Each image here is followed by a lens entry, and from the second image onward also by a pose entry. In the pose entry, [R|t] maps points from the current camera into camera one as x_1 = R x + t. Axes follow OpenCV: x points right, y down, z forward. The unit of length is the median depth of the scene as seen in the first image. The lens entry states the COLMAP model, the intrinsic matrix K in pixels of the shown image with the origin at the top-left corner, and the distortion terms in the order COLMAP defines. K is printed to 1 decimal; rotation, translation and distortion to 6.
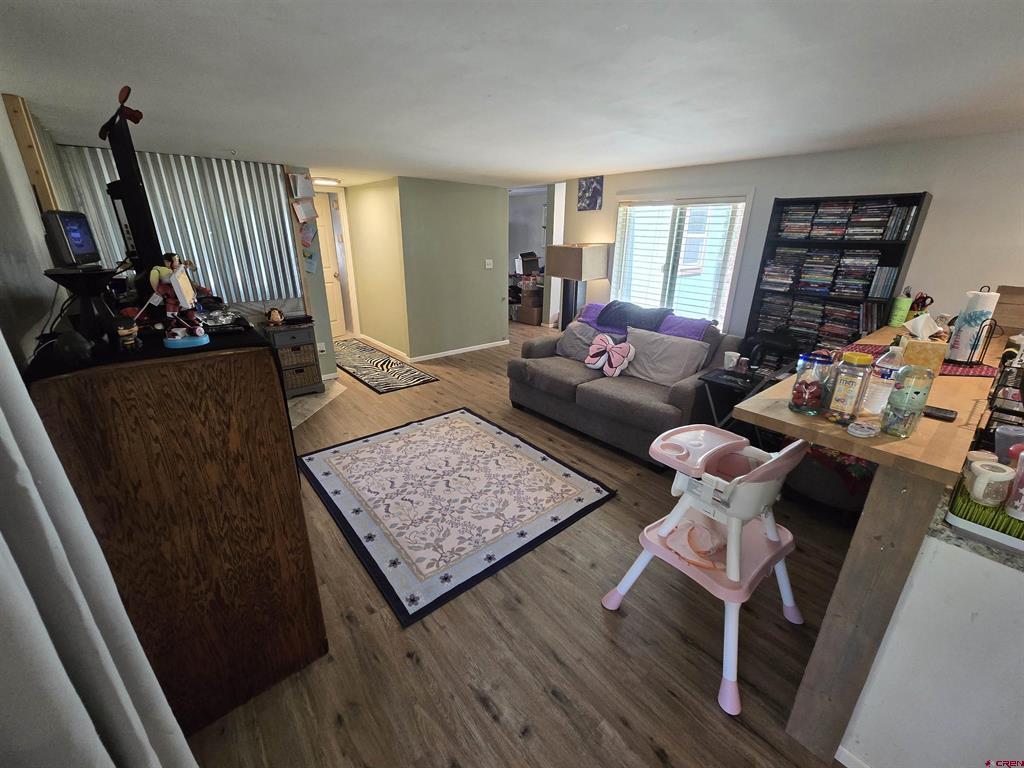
lens RADIAL K [[420.2, 0, 514.3], [0, 420.2, 384.2], [0, 0, 1]] dist [-0.000384, 0.000998]
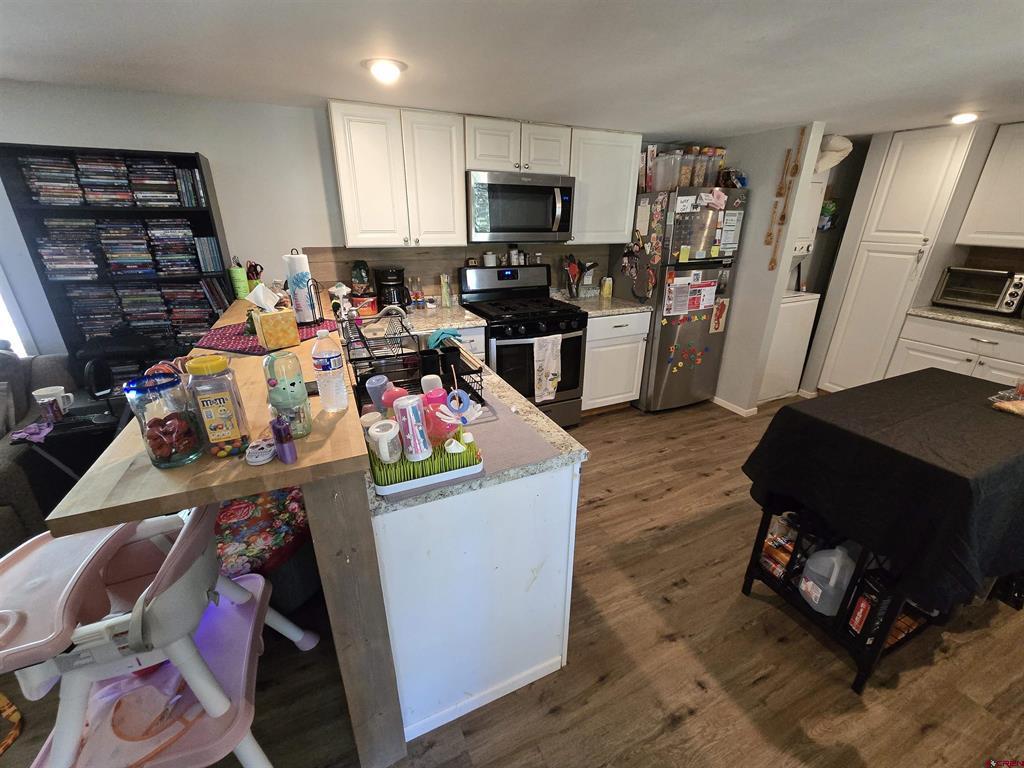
lens RADIAL K [[420.2, 0, 515.7], [0, 420.2, 384.0], [0, 0, 1]] dist [-0.000384, 0.000998]
pose [[0.267827, -0.370932, 0.889201, 0.135666], [0.322499, 0.904194, 0.280050, -0.027723], [-0.907890, 0.211762, 0.361792, 0.120619]]
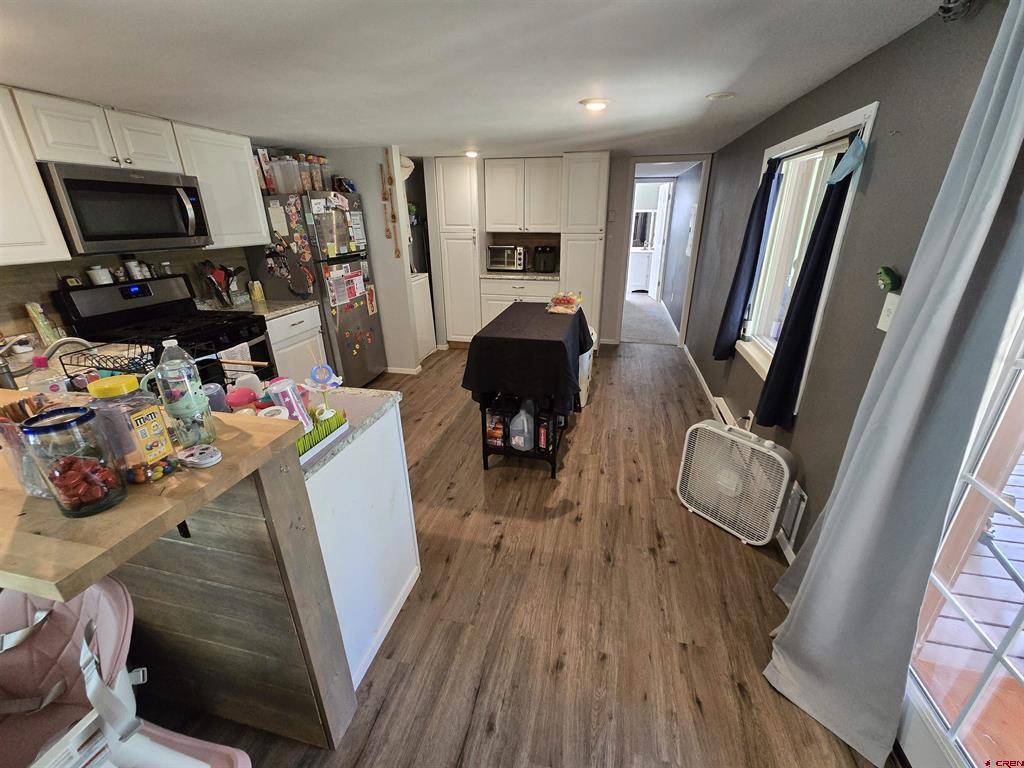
lens RADIAL K [[420.2, 0, 516.1], [0, 420.2, 383.7], [0, 0, 1]] dist [-0.000384, 0.000998]
pose [[-0.600539, -0.306926, 0.738342, -0.014828], [0.269320, 0.791797, 0.548201, -0.109617], [-0.752874, 0.528066, -0.392844, 0.338560]]
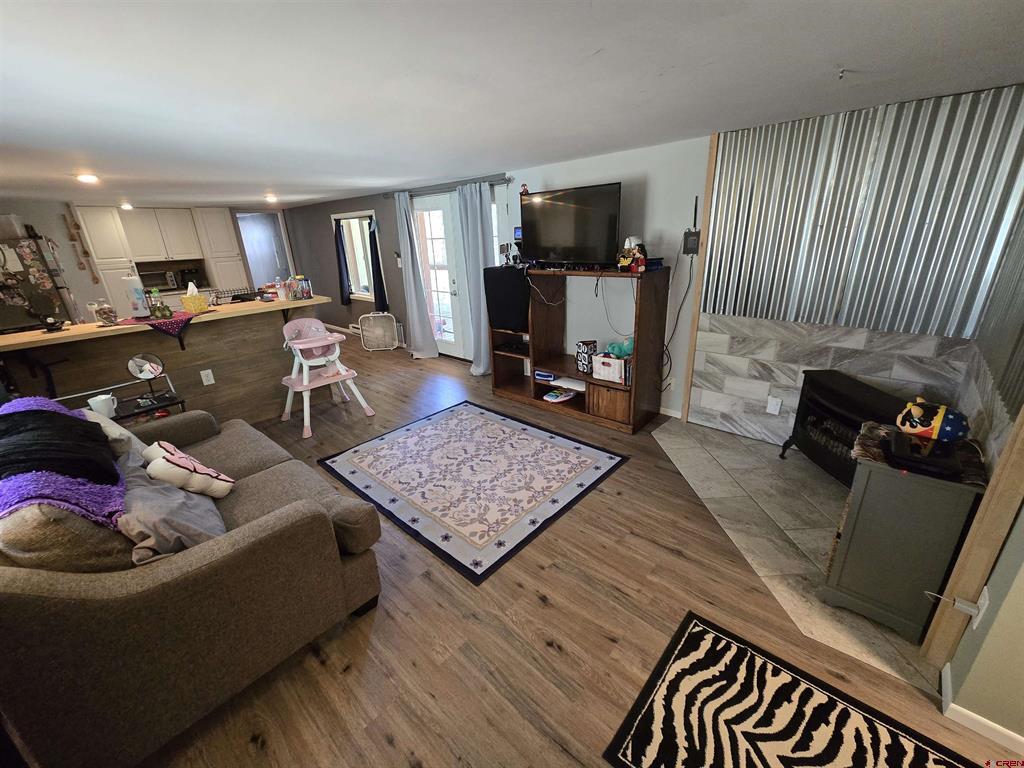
lens RADIAL K [[420.2, 0, 512.9], [0, 420.2, 381.4], [0, 0, 1]] dist [-0.000384, 0.000998]
pose [[-0.991989, 0.067575, -0.106727, -0.182659], [-0.015440, 0.773689, 0.633378, -0.663515], [0.125374, 0.629952, -0.766448, 1.830368]]
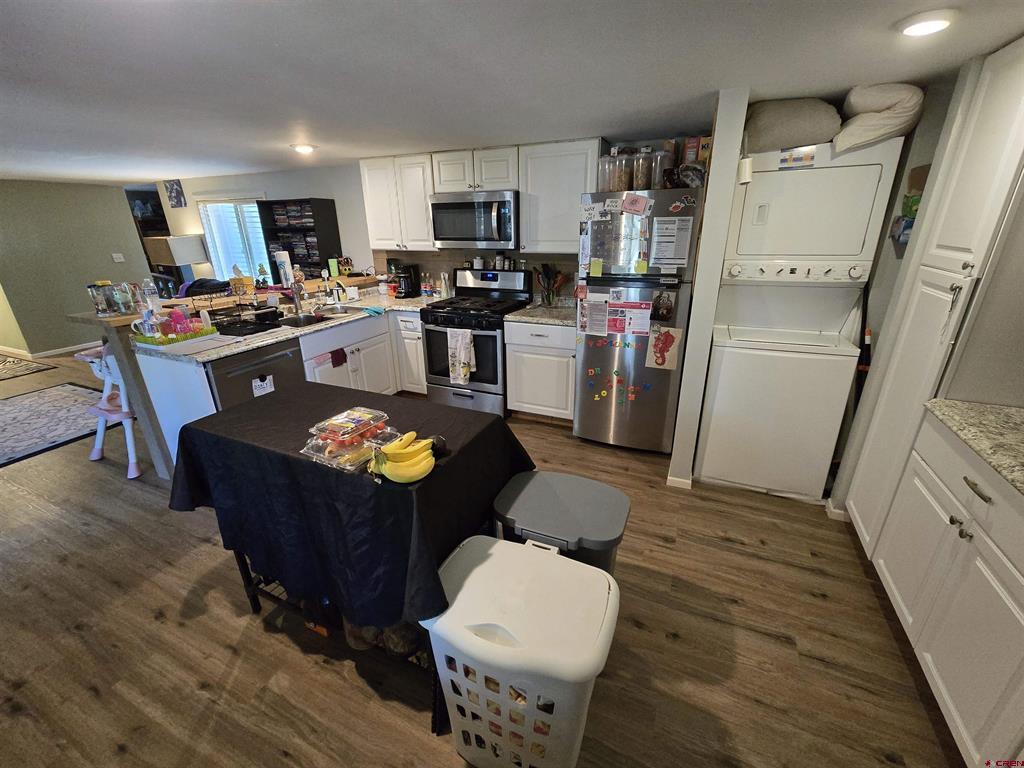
lens RADIAL K [[420.2, 0, 516.2], [0, 420.2, 385.0], [0, 0, 1]] dist [-0.000384, 0.000998]
pose [[0.899252, -0.182635, 0.397479, 0.772196], [0.173785, 0.983043, 0.058524, 0.306569], [-0.401428, 0.016448, 0.915743, -0.805077]]
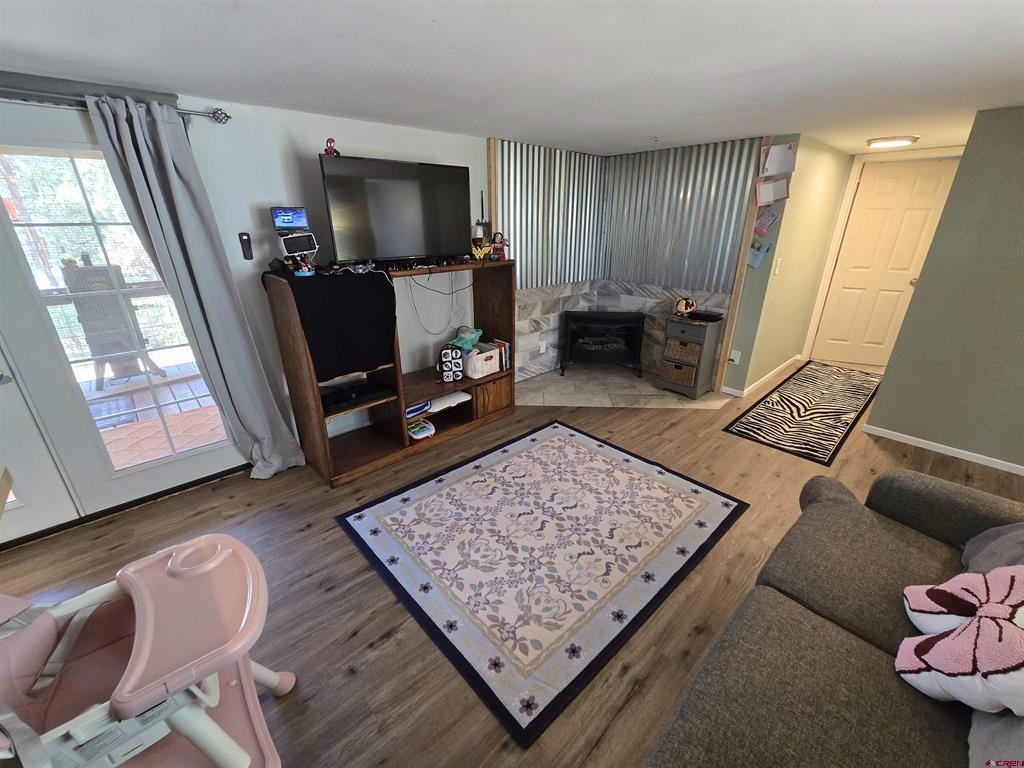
lens RADIAL K [[420.2, 0, 515.7], [0, 420.2, 382.3], [0, 0, 1]] dist [-0.000384, 0.000998]
pose [[0.041108, 0.353327, -0.934596, 0.556020], [-0.338712, 0.884928, 0.319652, -0.270703], [0.939991, 0.303419, 0.156054, 0.789471]]
